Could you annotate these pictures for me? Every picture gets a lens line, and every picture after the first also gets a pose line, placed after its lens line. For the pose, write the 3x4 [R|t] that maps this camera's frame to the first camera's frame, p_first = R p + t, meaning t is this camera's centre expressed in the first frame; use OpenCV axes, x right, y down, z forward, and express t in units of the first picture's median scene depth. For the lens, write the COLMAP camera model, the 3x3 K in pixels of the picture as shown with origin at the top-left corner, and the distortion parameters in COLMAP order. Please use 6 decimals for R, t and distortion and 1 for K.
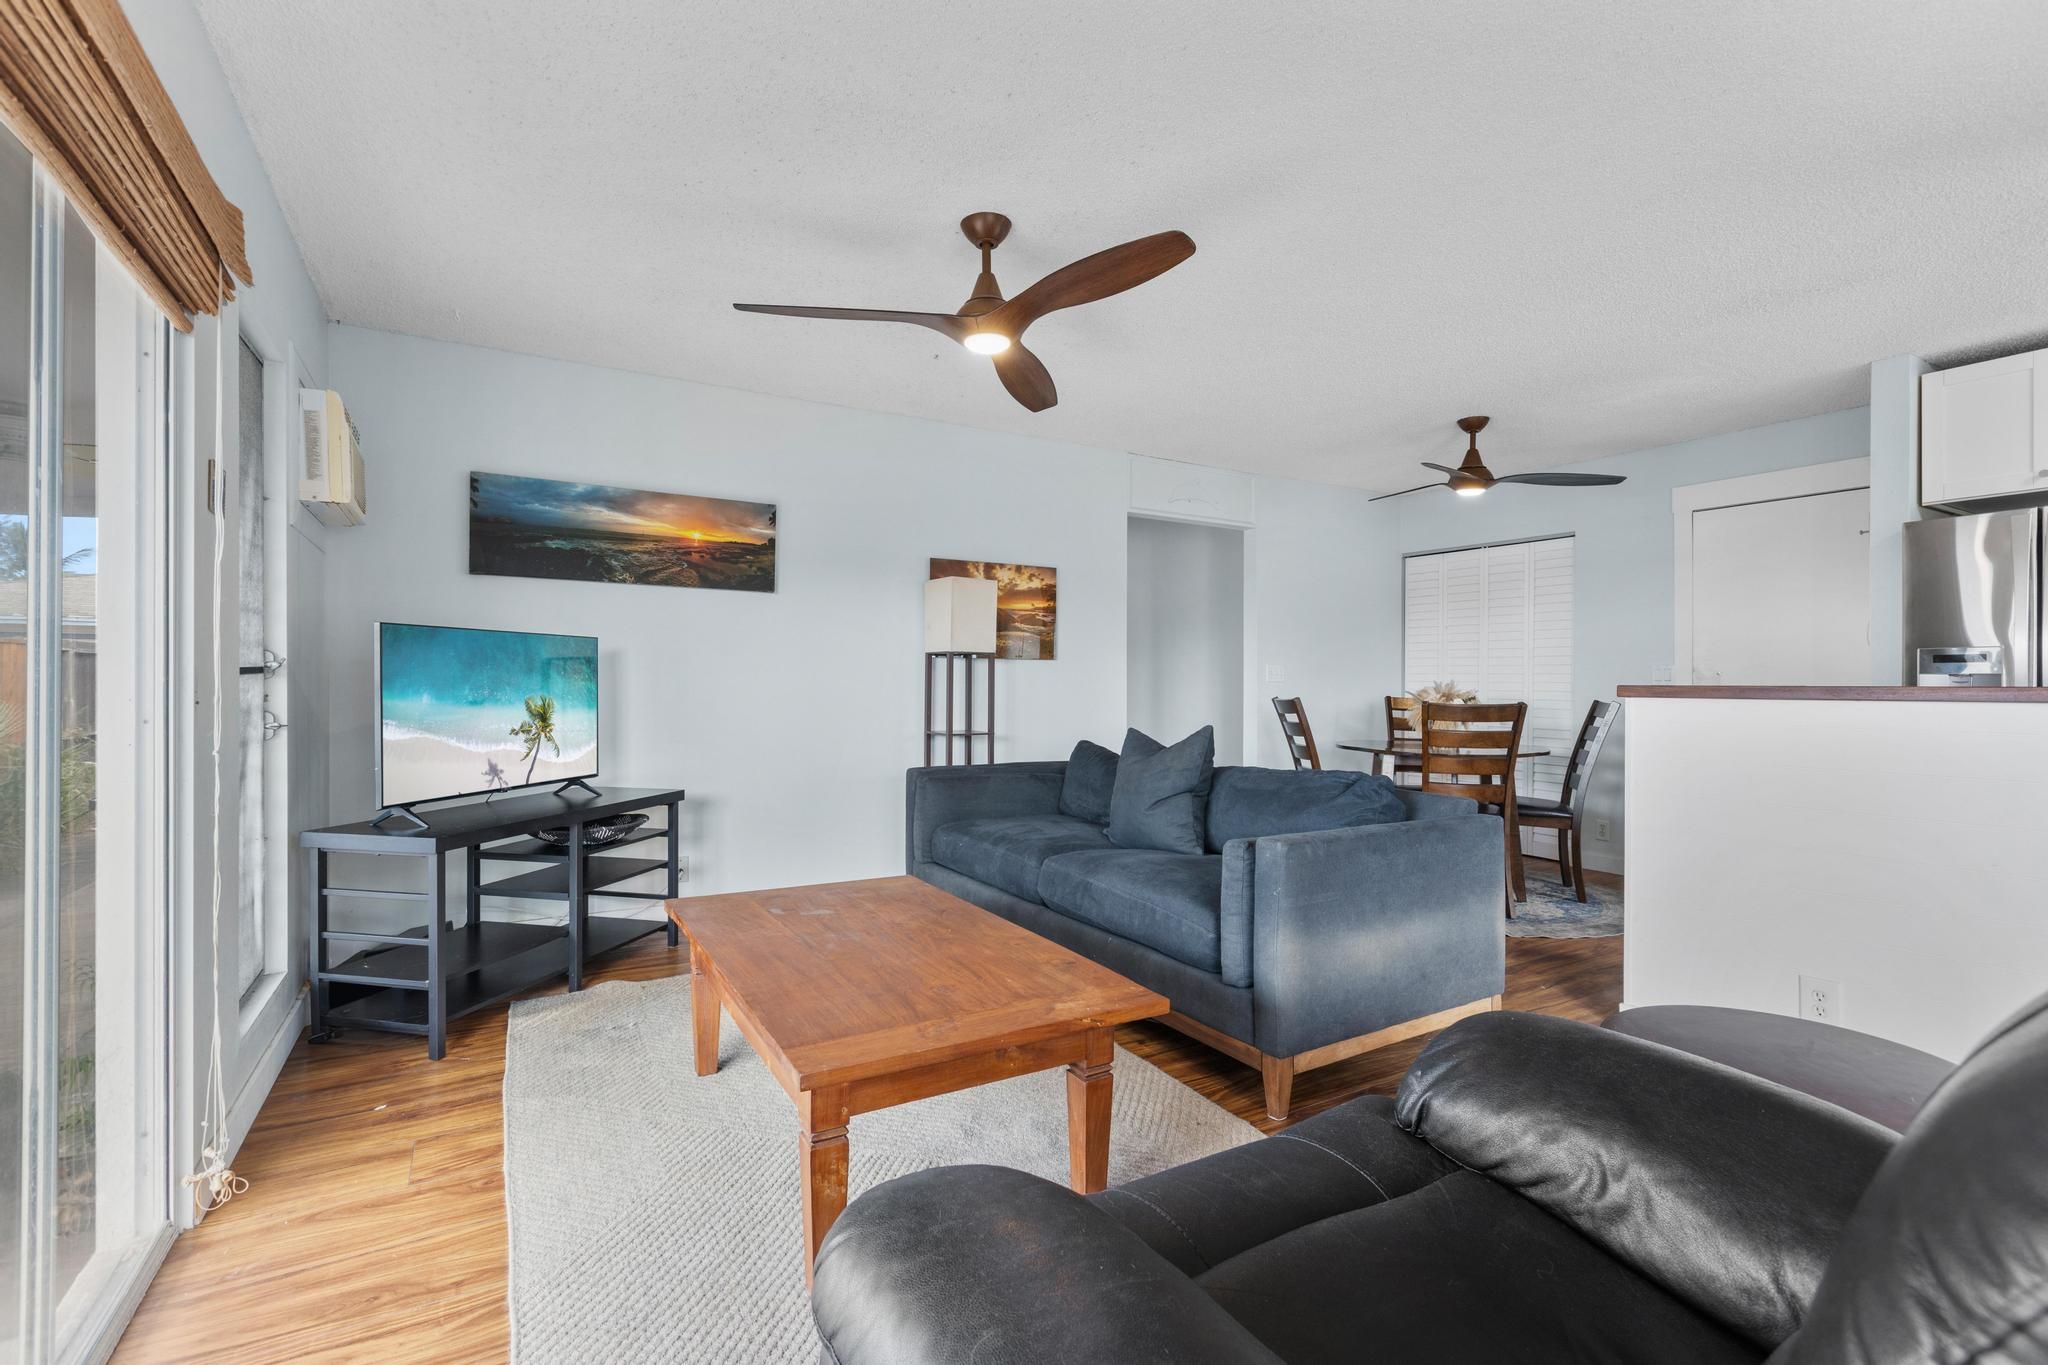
lens RADIAL K [[908.2, 0, 1026.6], [0, 908.2, 680.7], [0, 0, 1]] dist [-0.001548, 0.000103]
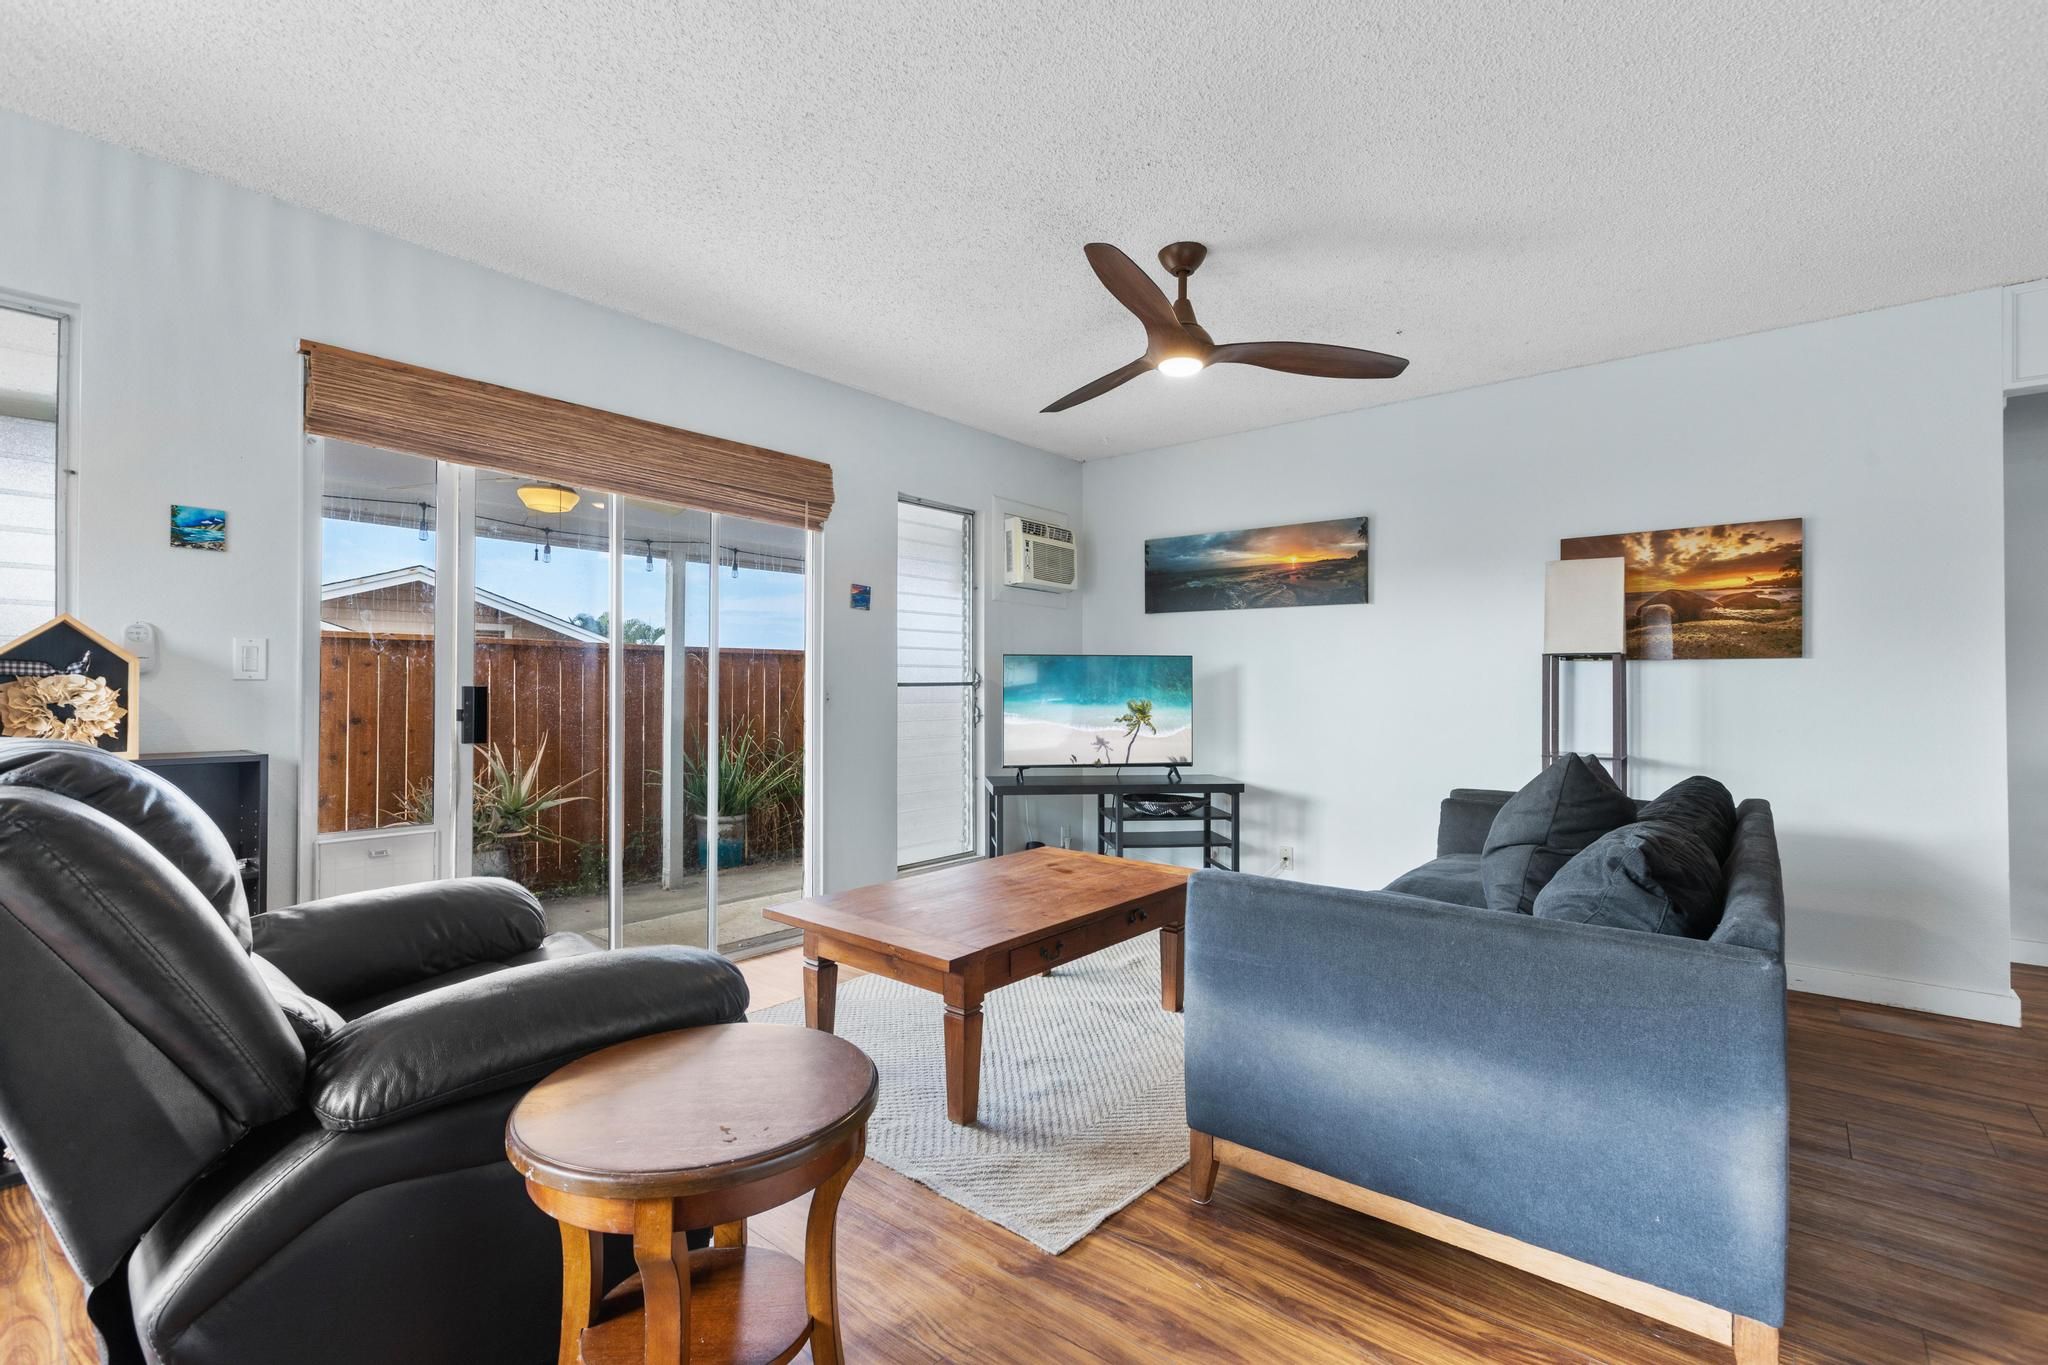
lens RADIAL K [[908.2, 0, 1023.4], [0, 908.2, 684.7], [0, 0, 1]] dist [-0.001548, 0.000103]
pose [[0.333159, -0.006307, -0.942850, 0.562406], [-0.003289, 0.999964, -0.007852, 0.004131], [0.942865, 0.005717, 0.333126, 0.305168]]
